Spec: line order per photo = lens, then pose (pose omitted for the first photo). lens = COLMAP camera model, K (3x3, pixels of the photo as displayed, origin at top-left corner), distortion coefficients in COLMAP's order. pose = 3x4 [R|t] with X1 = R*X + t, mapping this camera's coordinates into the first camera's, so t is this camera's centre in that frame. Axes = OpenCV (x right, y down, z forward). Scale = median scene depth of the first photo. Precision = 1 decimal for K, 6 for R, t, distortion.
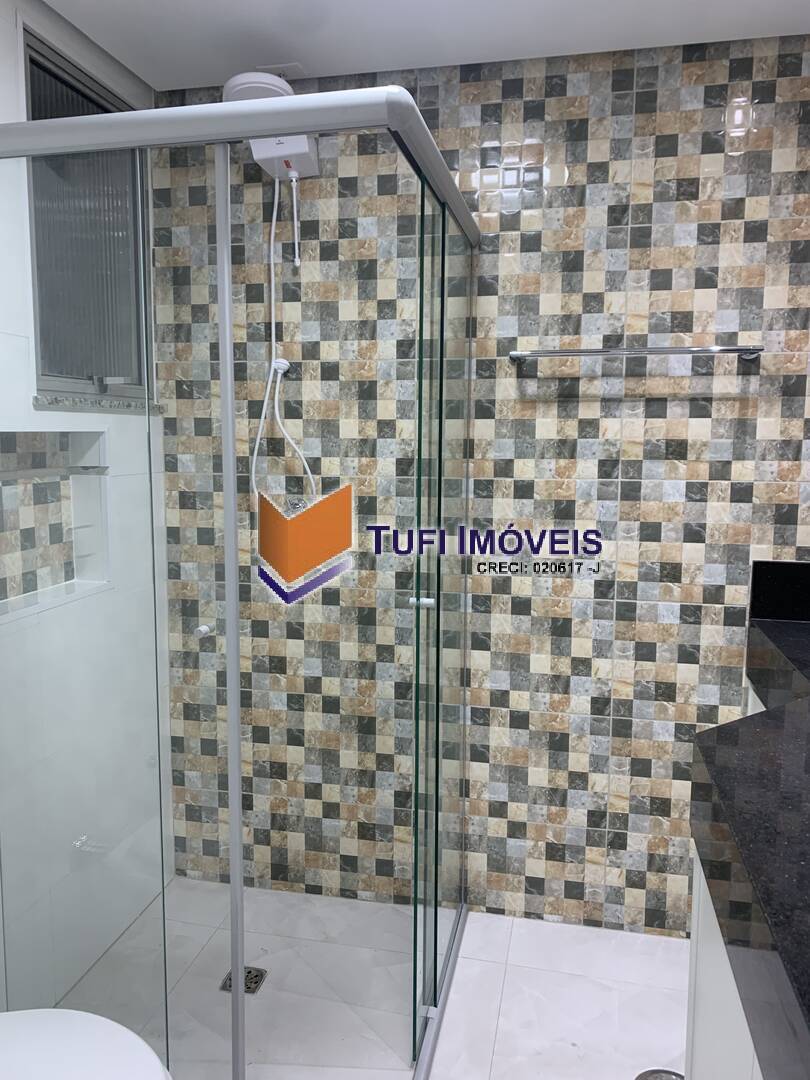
lens RADIAL K [[835.0, 0, 405.1], [0, 835.0, 536.1], [0, 0, 1]] dist [0.030441, -0.020378]
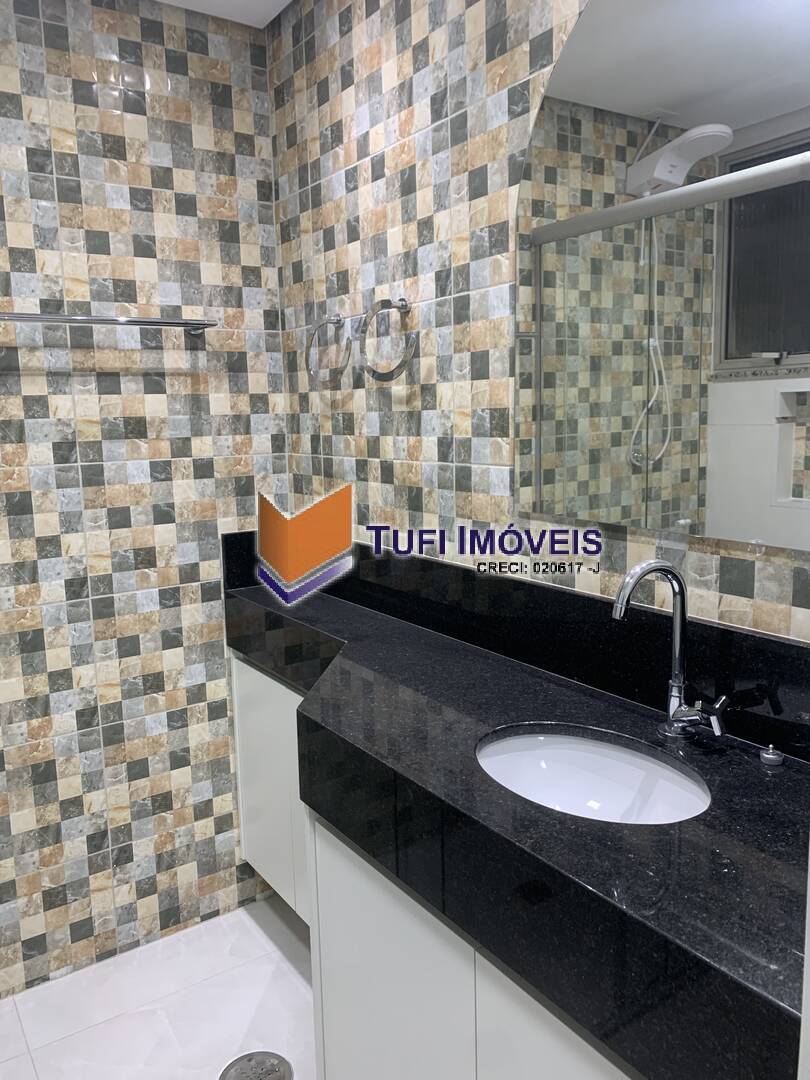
lens RADIAL K [[835.0, 0, 404.9], [0, 835.0, 536.0], [0, 0, 1]] dist [0.030441, -0.020378]
pose [[0.692528, -0.131078, 0.709383, -0.149306], [0.119154, 0.990631, 0.066723, -0.009466], [-0.711482, 0.038319, 0.701658, 0.126814]]
